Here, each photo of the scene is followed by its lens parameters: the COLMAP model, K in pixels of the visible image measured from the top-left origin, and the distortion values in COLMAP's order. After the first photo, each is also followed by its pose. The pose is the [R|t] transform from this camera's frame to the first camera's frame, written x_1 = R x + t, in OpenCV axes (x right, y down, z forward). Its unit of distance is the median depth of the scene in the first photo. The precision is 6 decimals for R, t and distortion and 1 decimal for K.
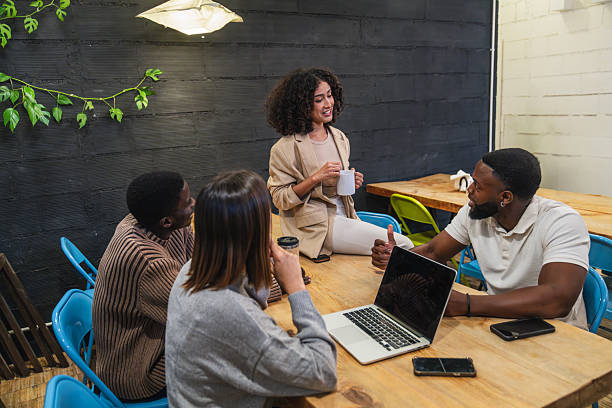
lens RADIAL K [[479.8, 0, 307.6], [0, 479.8, 184.2], [0, 0, 1]] dist [0.038844, -0.005712]
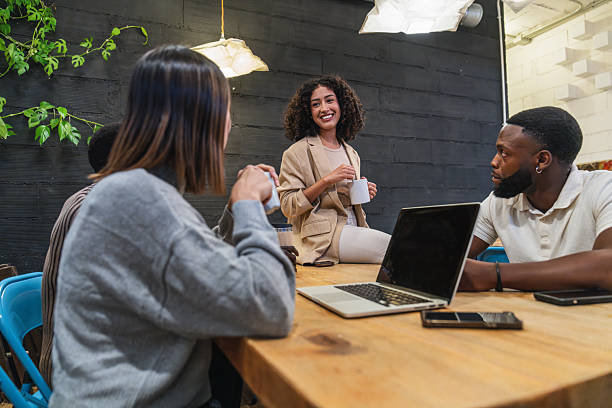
lens RADIAL K [[408.4, 0, 306.0], [0, 408.4, 204.0], [0, 0, 1]] dist [-0.007286, 0.005839]
pose [[0.995470, 0.024748, -0.091799, 0.050306], [-0.042327, 0.979925, -0.194824, 0.155440], [0.085134, 0.197827, 0.976533, 0.190225]]
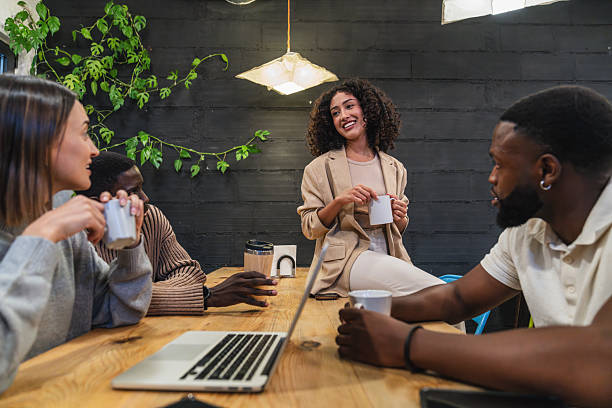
lens RADIAL K [[408.4, 0, 306.0], [0, 408.4, 204.0], [0, 0, 1]] dist [-0.007286, 0.005839]
pose [[0.889443, 0.011527, -0.456902, 0.235794], [-0.110879, 0.975260, -0.191241, 0.111598], [0.443394, 0.220758, 0.868716, 0.308109]]
